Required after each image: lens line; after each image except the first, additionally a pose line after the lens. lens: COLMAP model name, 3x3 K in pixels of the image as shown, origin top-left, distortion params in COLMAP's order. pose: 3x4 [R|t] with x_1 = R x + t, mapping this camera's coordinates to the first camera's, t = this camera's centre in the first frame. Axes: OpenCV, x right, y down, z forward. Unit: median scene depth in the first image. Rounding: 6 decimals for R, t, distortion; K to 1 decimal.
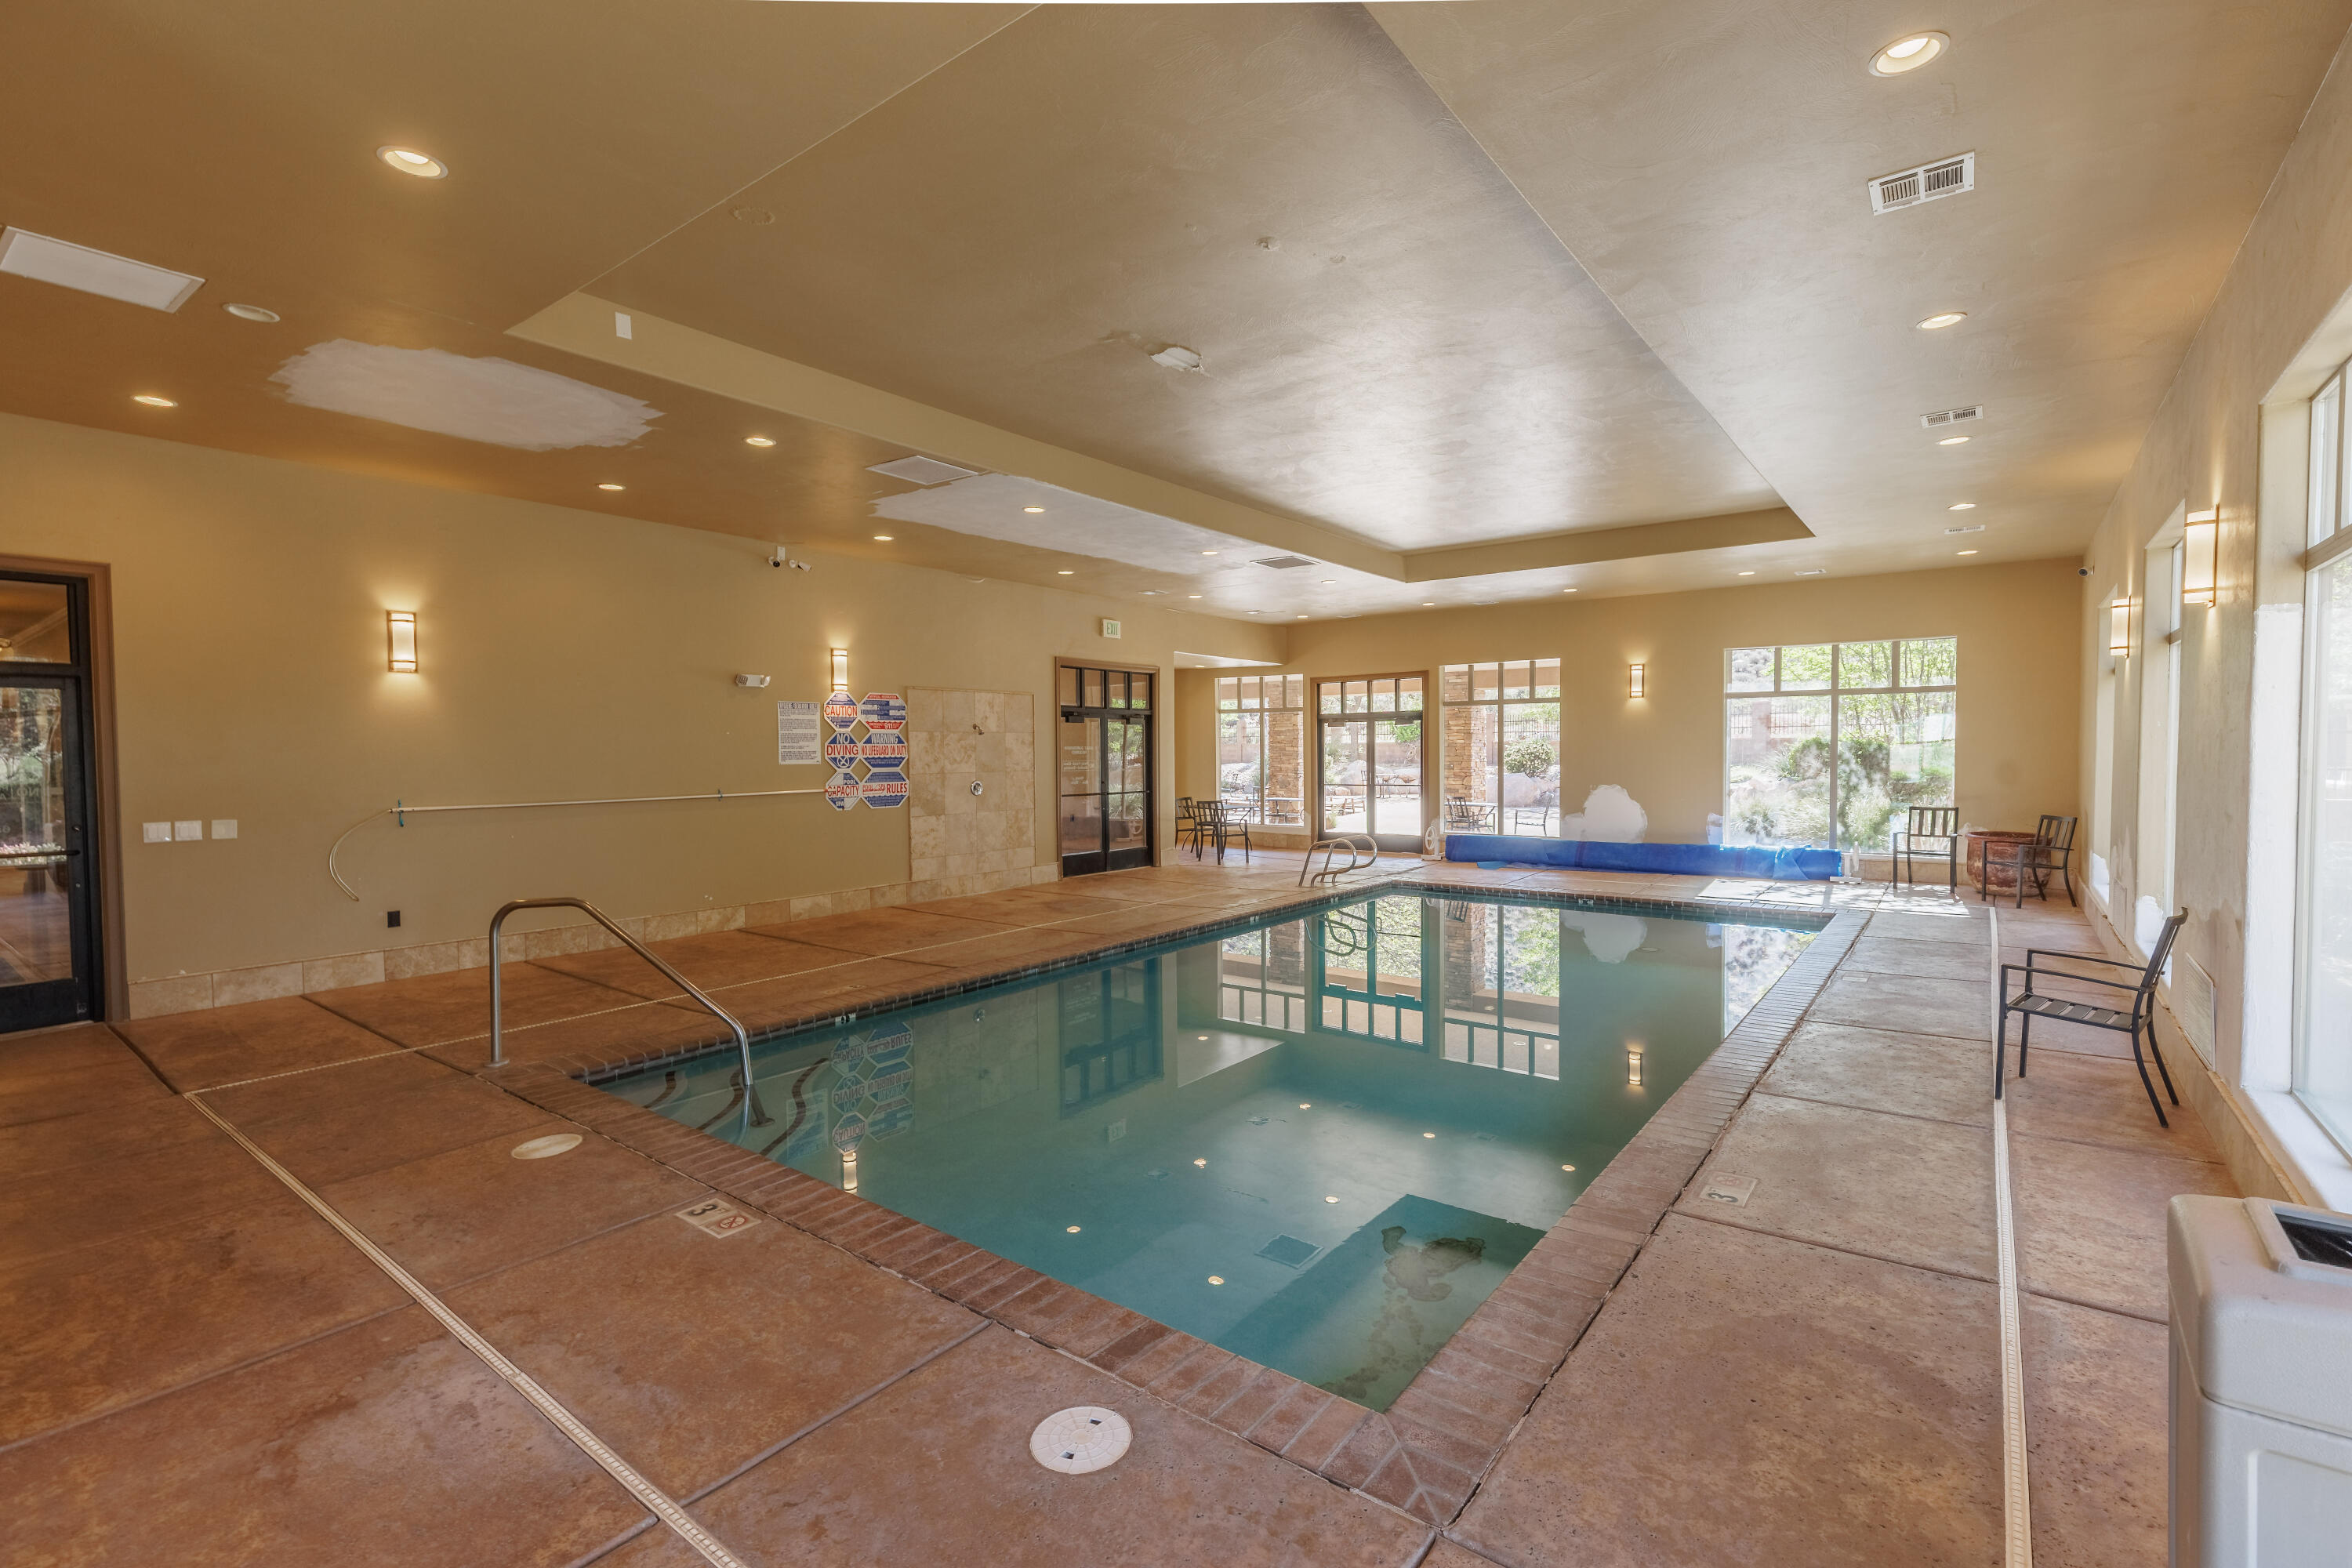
lens RADIAL K [[1058.0, 0, 1185.9], [0, 1058.0, 783.6], [0, 0, 1]] dist [0.005818, 0.000112]
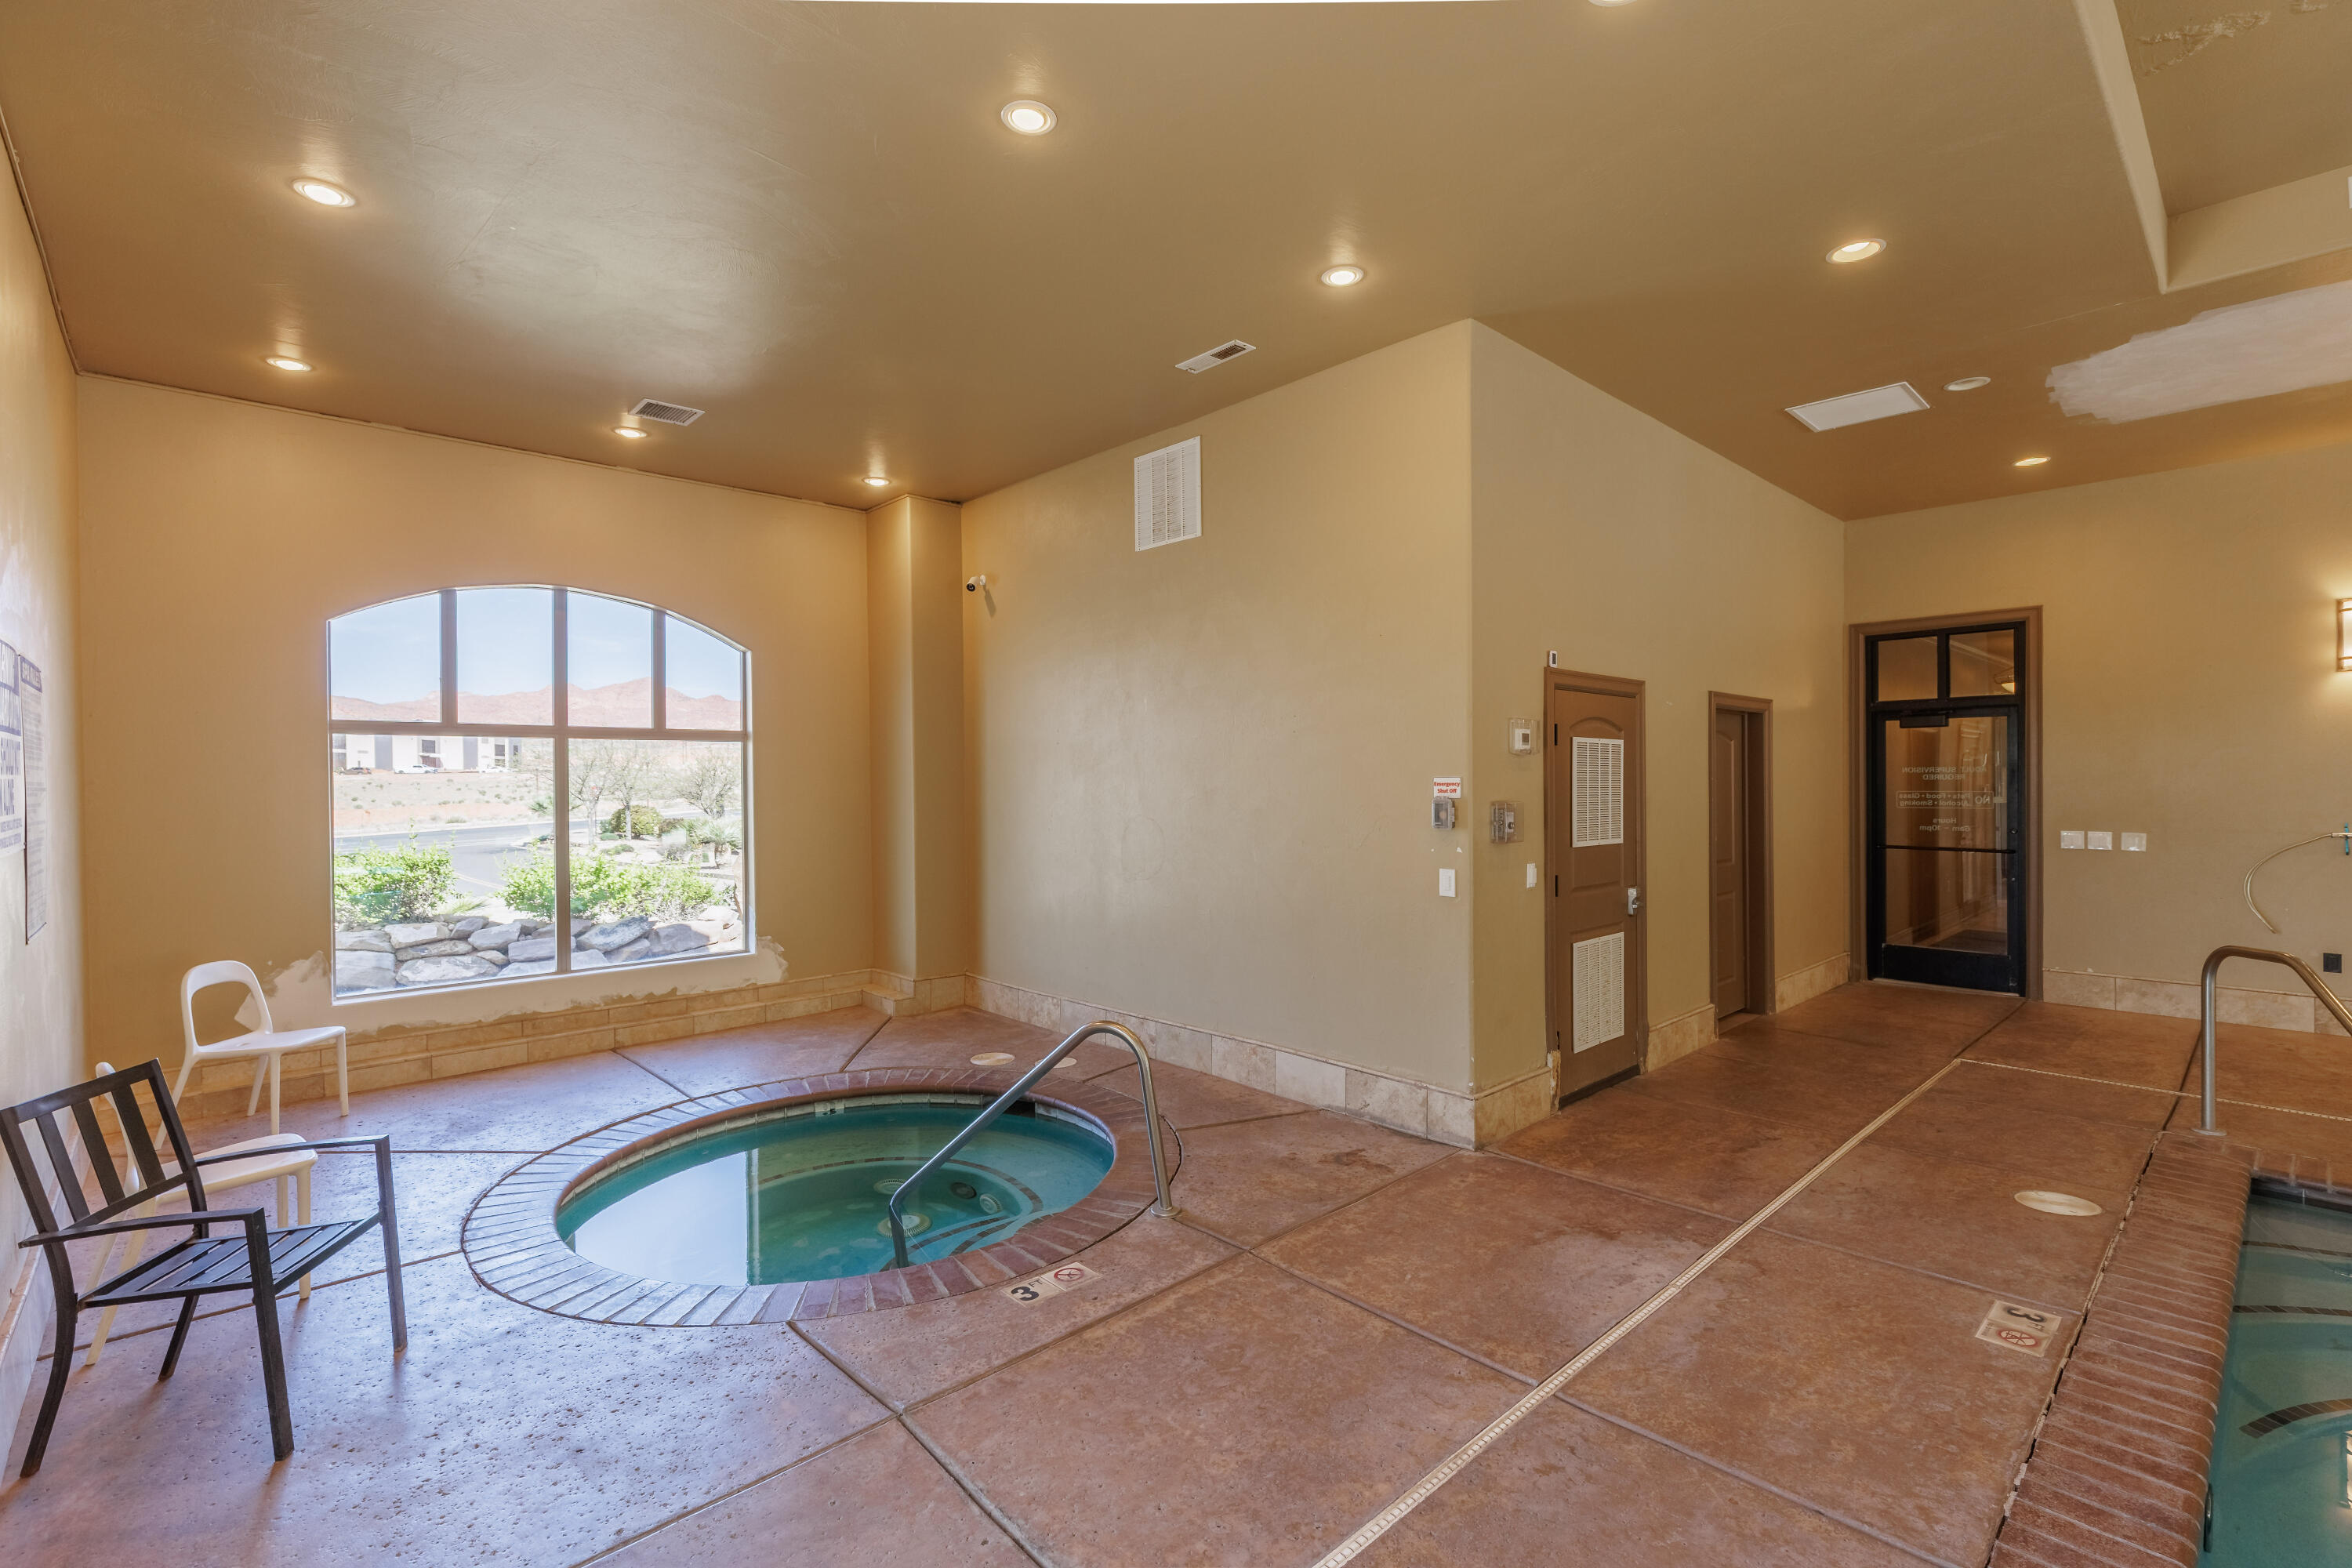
lens RADIAL K [[1058.0, 0, 1186.8], [0, 1058.0, 781.1], [0, 0, 1]] dist [0.005818, 0.000112]
pose [[-0.162981, 0.012184, -0.986554, 0.431233], [-0.023089, 0.999603, 0.016160, -0.018388], [0.986359, 0.025412, -0.162635, 0.418389]]
